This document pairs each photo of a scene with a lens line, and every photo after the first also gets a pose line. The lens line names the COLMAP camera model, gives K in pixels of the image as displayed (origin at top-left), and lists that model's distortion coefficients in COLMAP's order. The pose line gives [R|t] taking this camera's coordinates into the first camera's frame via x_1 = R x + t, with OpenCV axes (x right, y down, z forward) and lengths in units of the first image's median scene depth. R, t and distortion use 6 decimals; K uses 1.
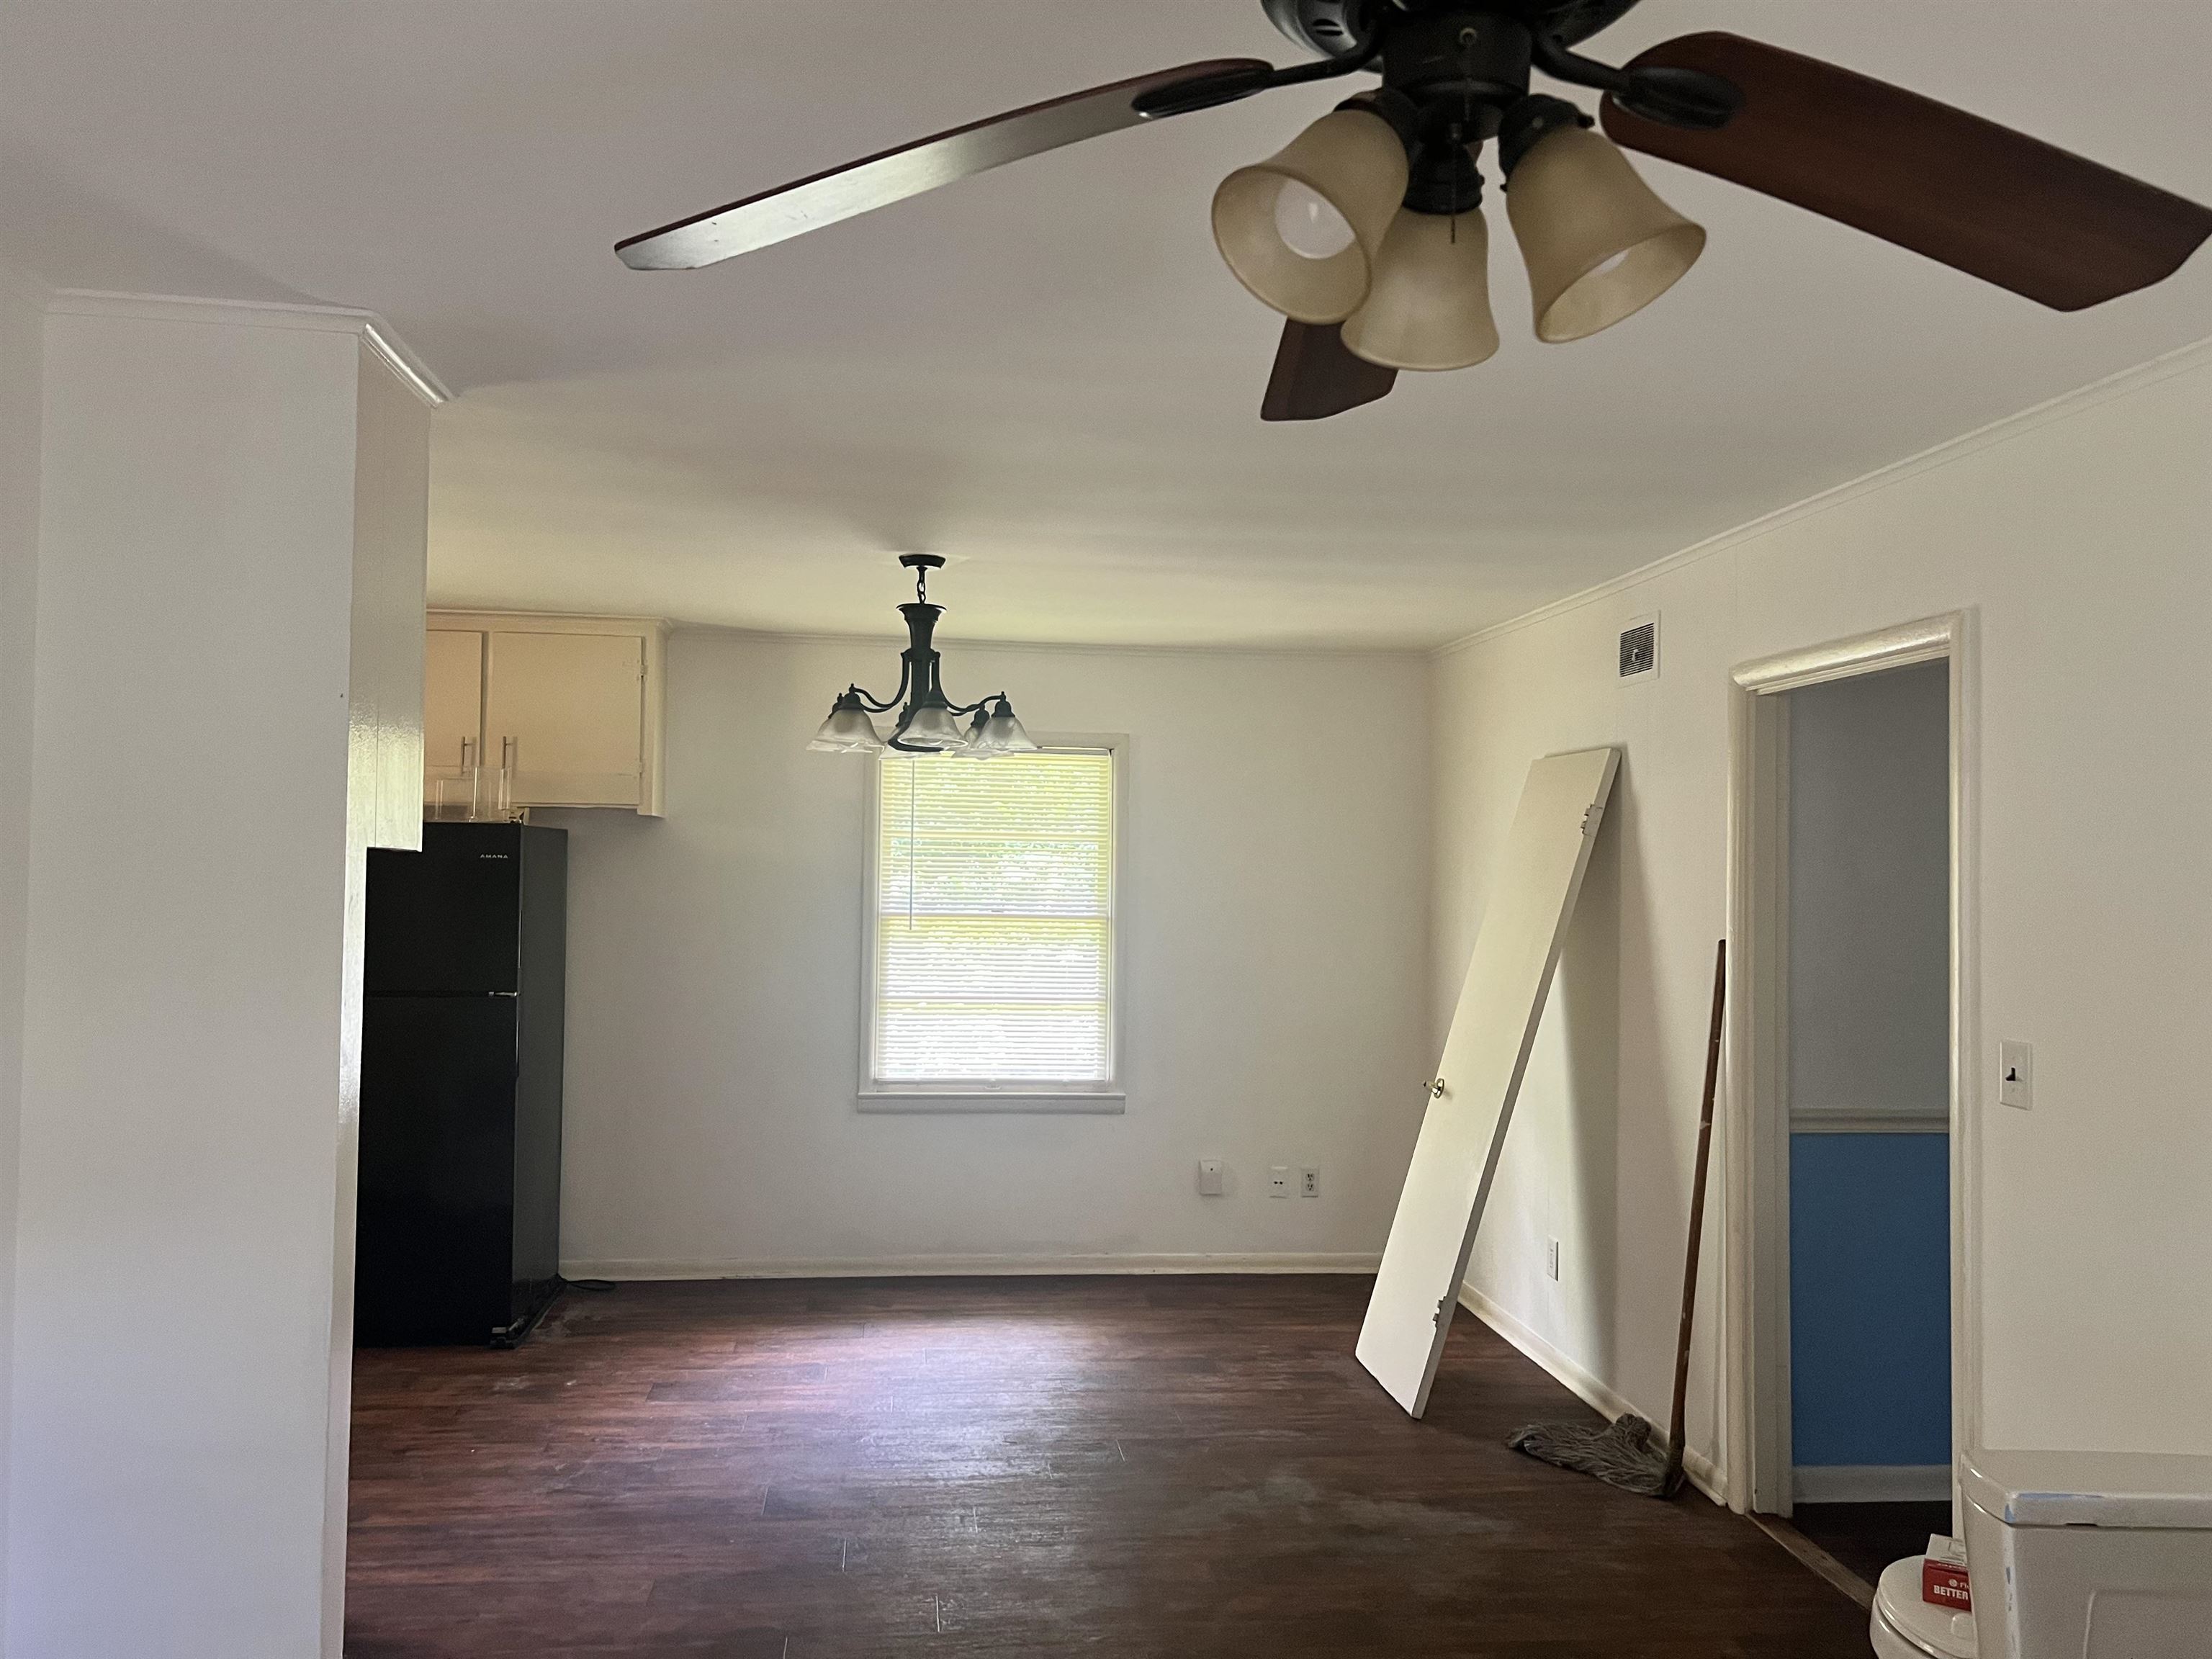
lens RADIAL K [[1657.9, 0, 1106.0], [0, 1657.9, 829.5], [0, 0, 1]] dist [0.004694, 0.002206]
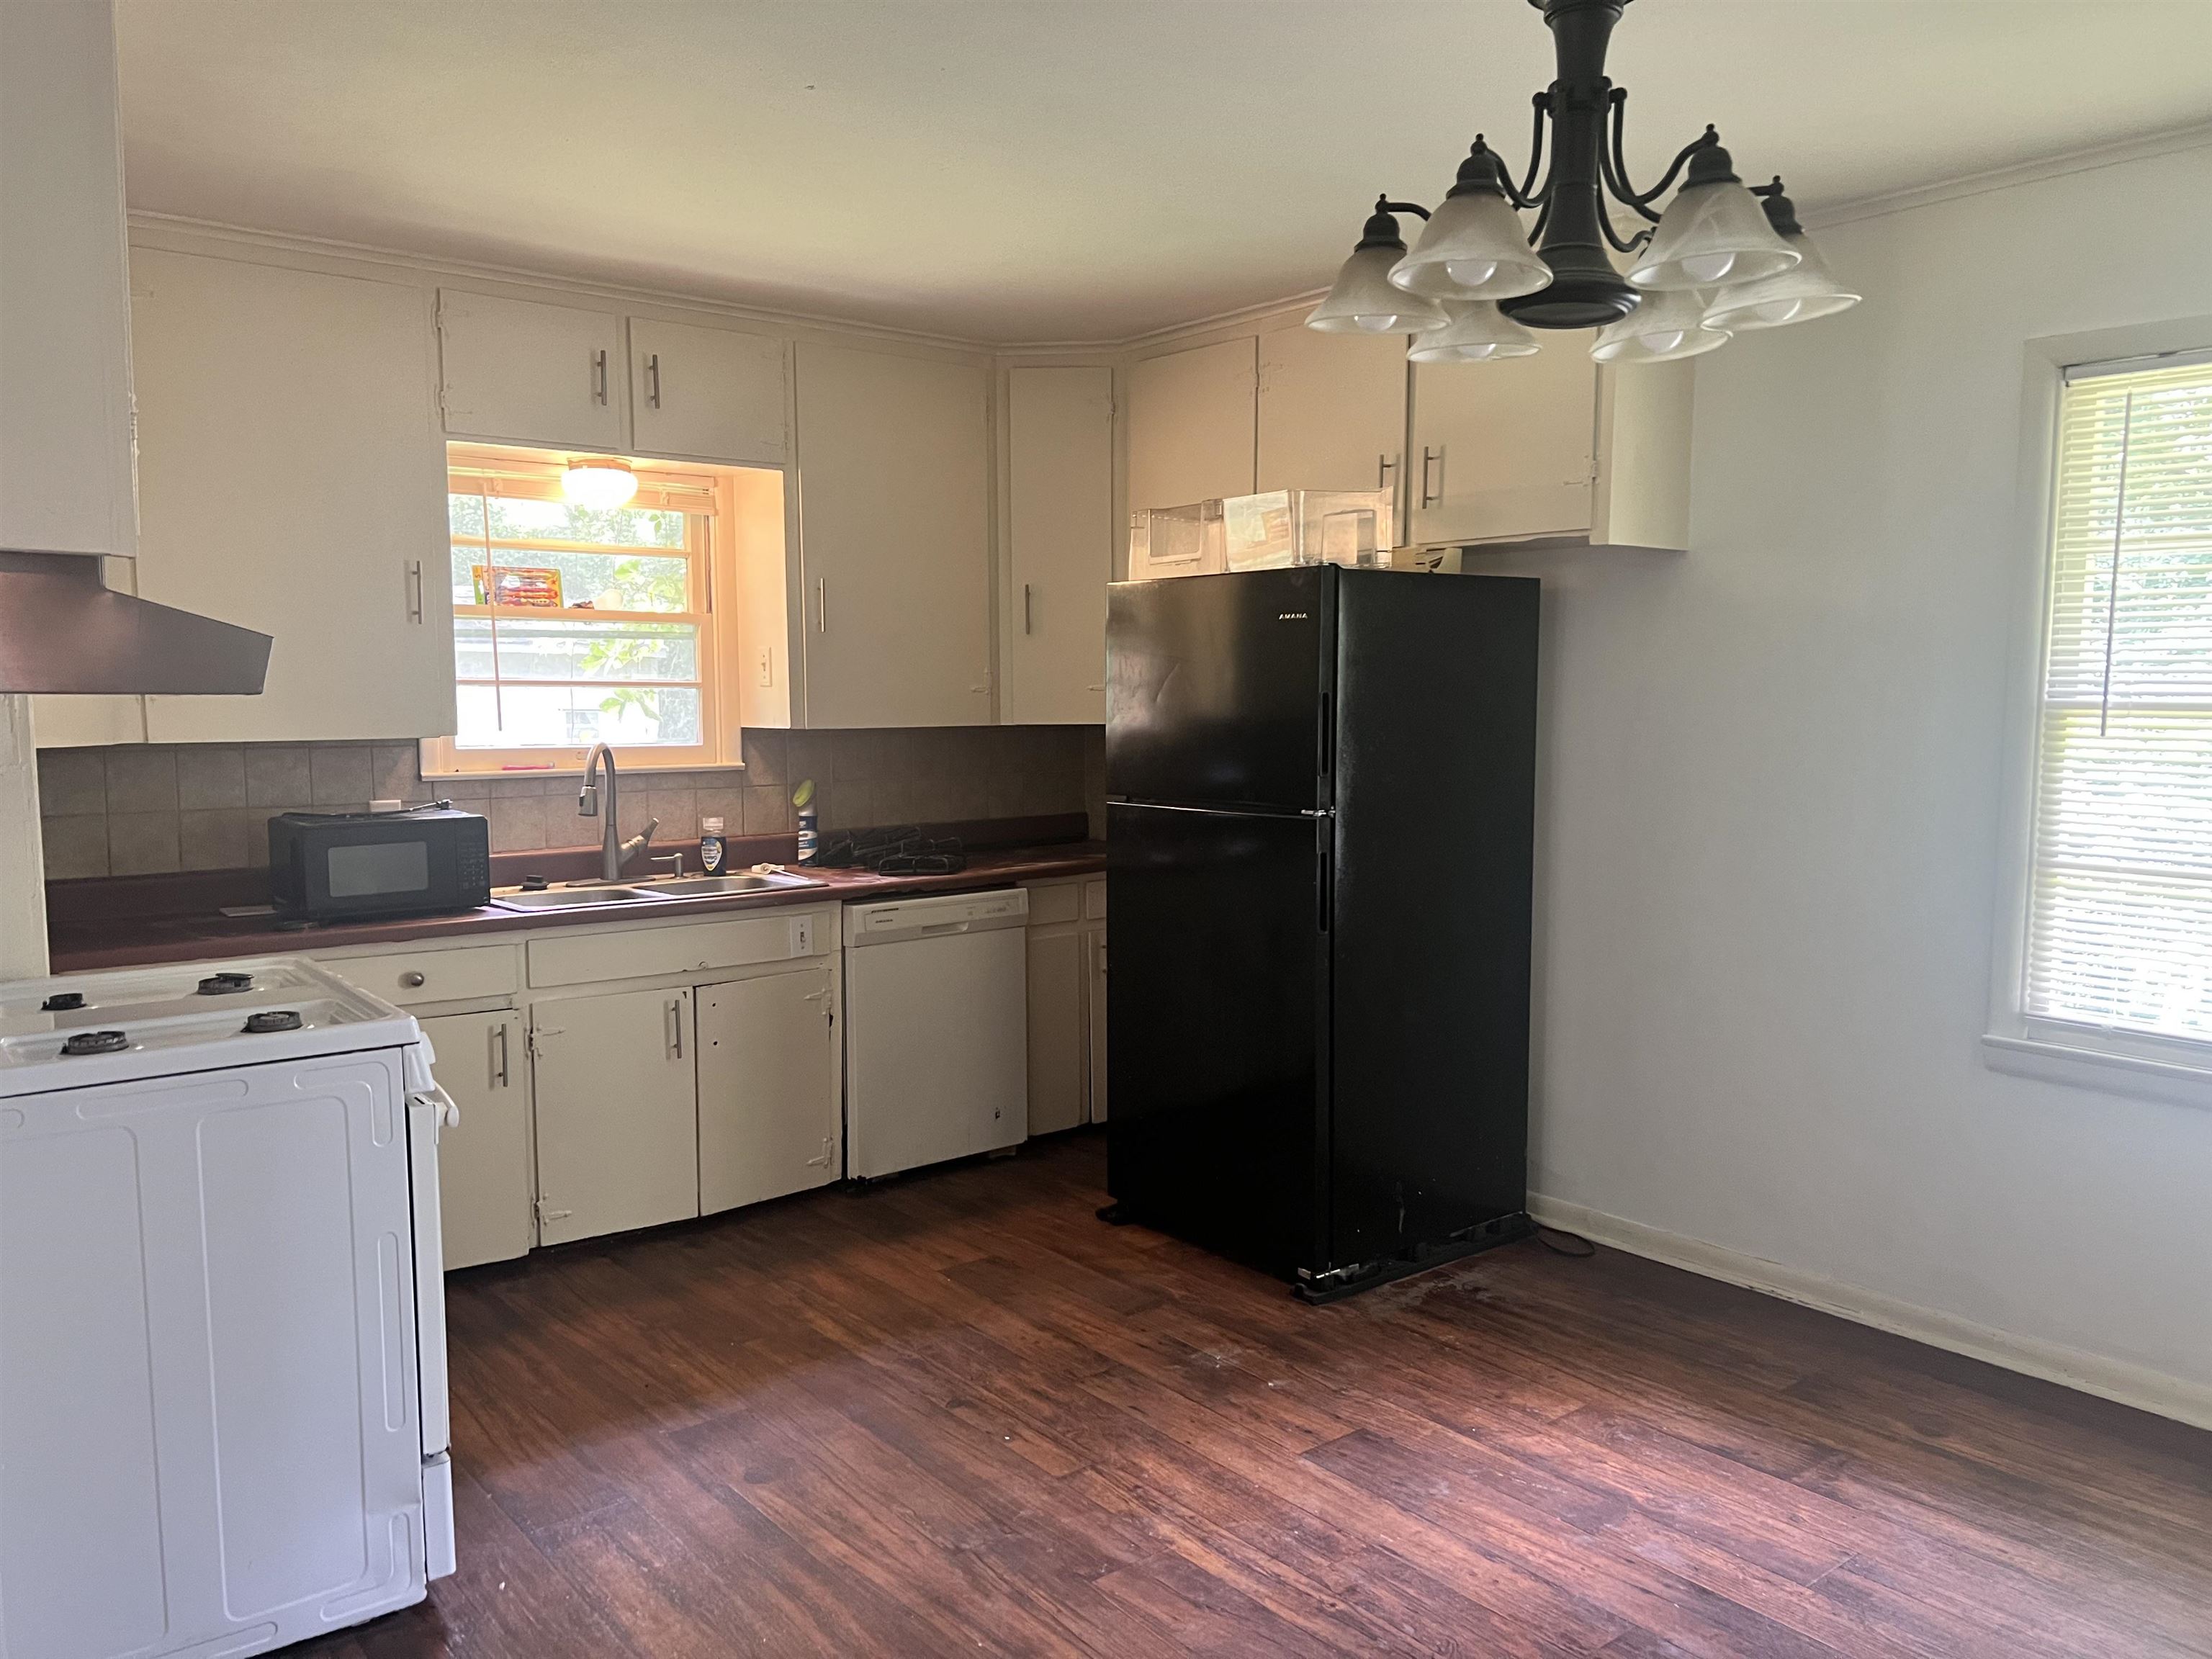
lens RADIAL K [[1657.9, 0, 1106.0], [0, 1657.9, 829.5], [0, 0, 1]] dist [0.004694, 0.002206]
pose [[0.521170, 0.062706, -0.851146, 0.195077], [0.027522, 0.995544, 0.090197, 0.042610], [0.853009, -0.070433, 0.517122, 0.576918]]
